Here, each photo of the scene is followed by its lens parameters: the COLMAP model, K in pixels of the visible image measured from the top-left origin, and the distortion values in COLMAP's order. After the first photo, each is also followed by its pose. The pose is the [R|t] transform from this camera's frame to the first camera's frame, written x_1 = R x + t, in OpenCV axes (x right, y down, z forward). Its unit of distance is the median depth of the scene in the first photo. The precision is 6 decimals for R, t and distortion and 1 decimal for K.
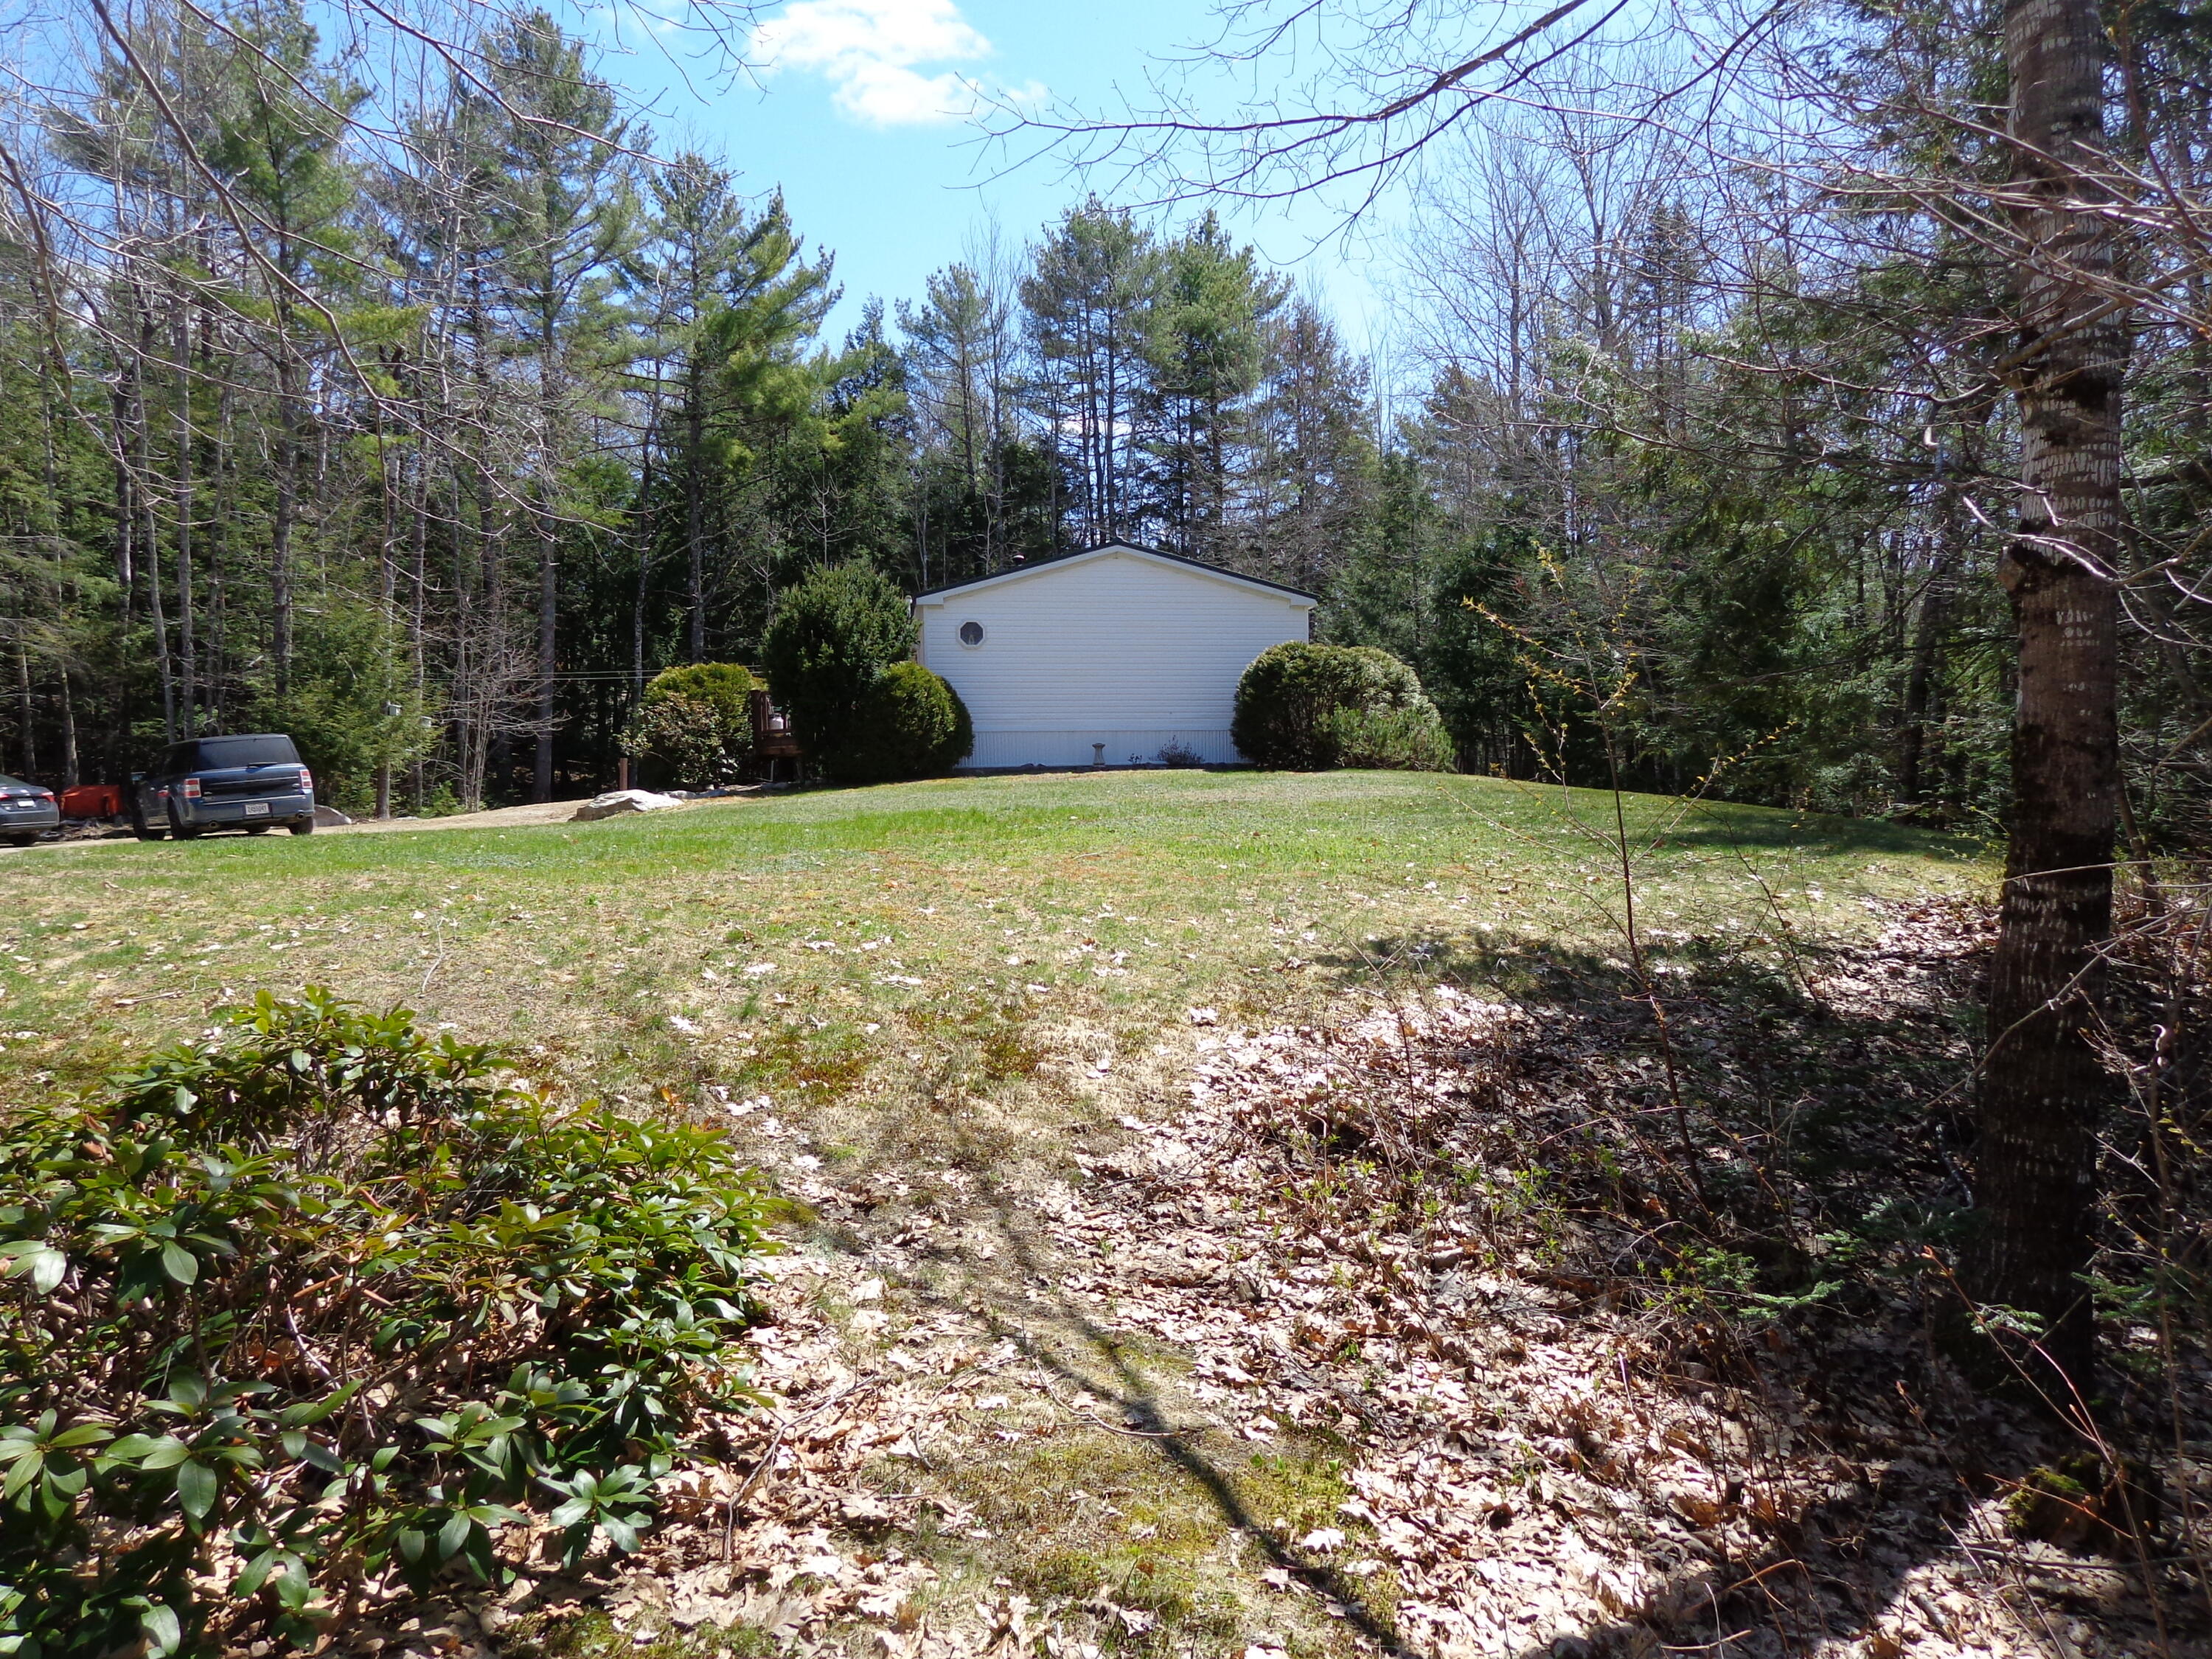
lens RADIAL K [[1539.5, 0, 1104.7], [0, 1539.5, 830.5], [0, 0, 1]] dist [0.001708, 0.001170]
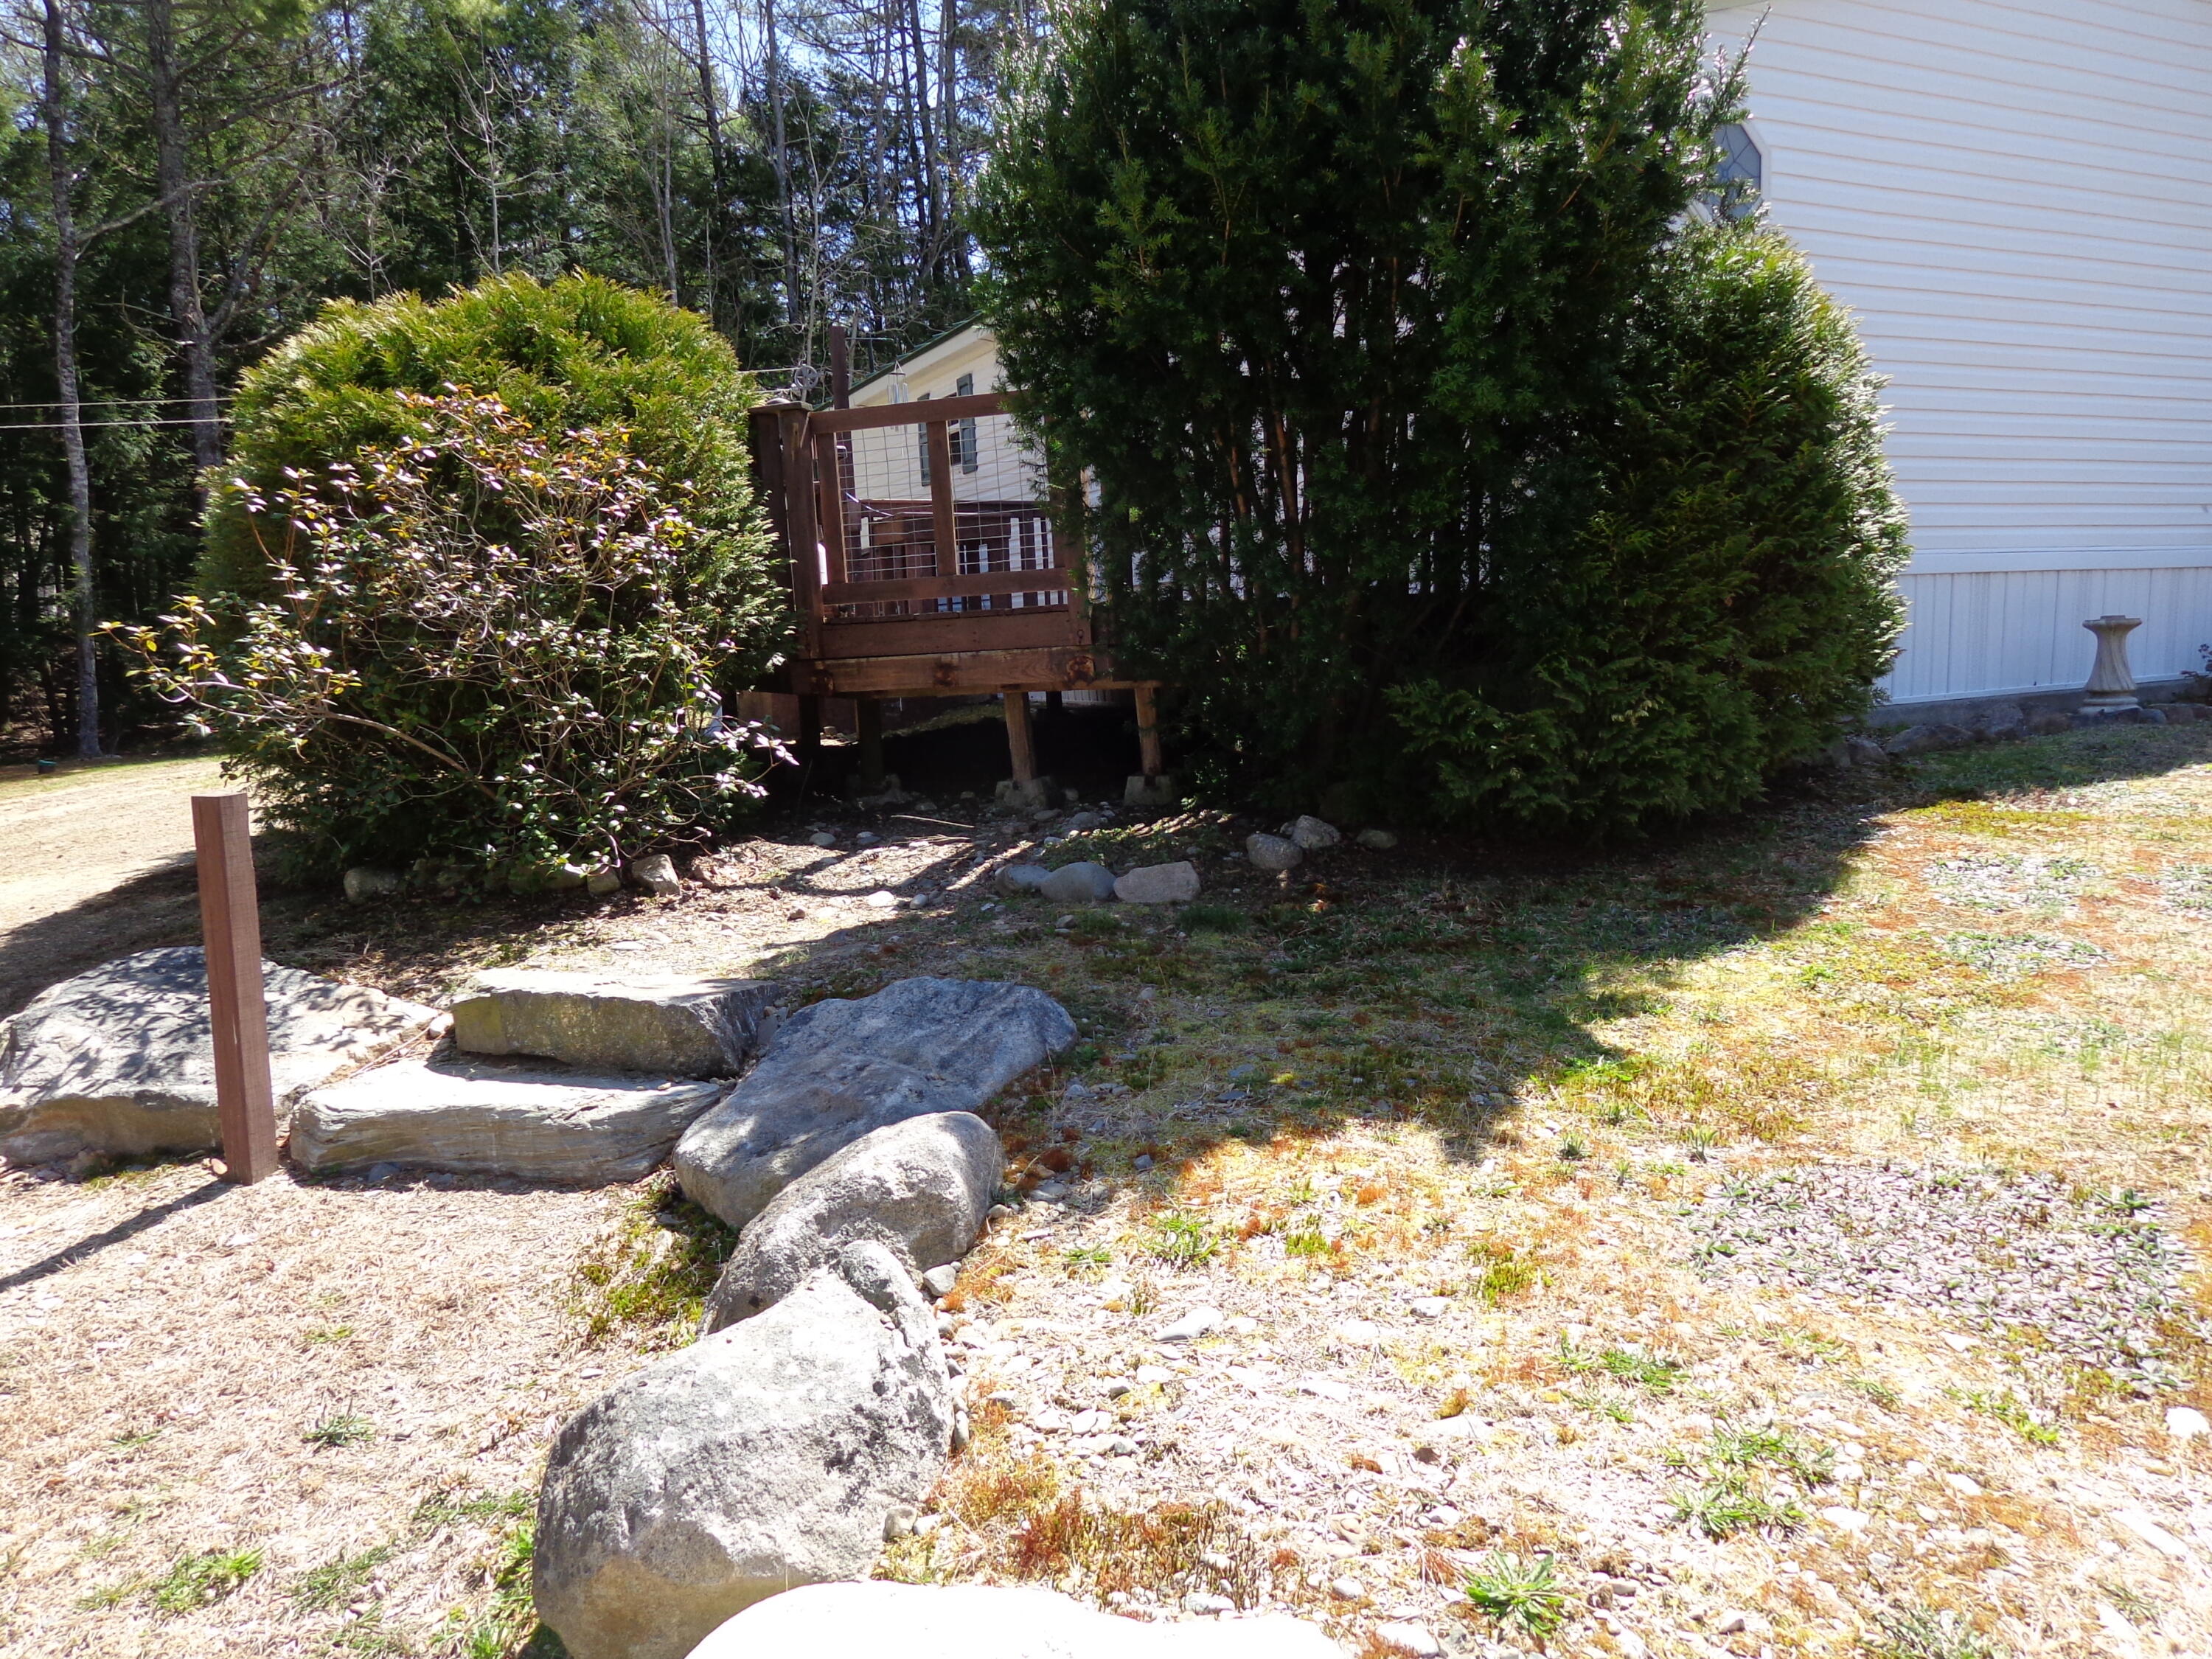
lens RADIAL K [[1539.5, 0, 1108.1], [0, 1539.5, 827.3], [0, 0, 1]] dist [0.001708, 0.001170]
pose [[0.954284, -0.060084, 0.292800, -0.259119], [0.031713, 0.994411, 0.100701, -0.052609], [-0.297214, -0.086812, 0.950856, 0.787217]]
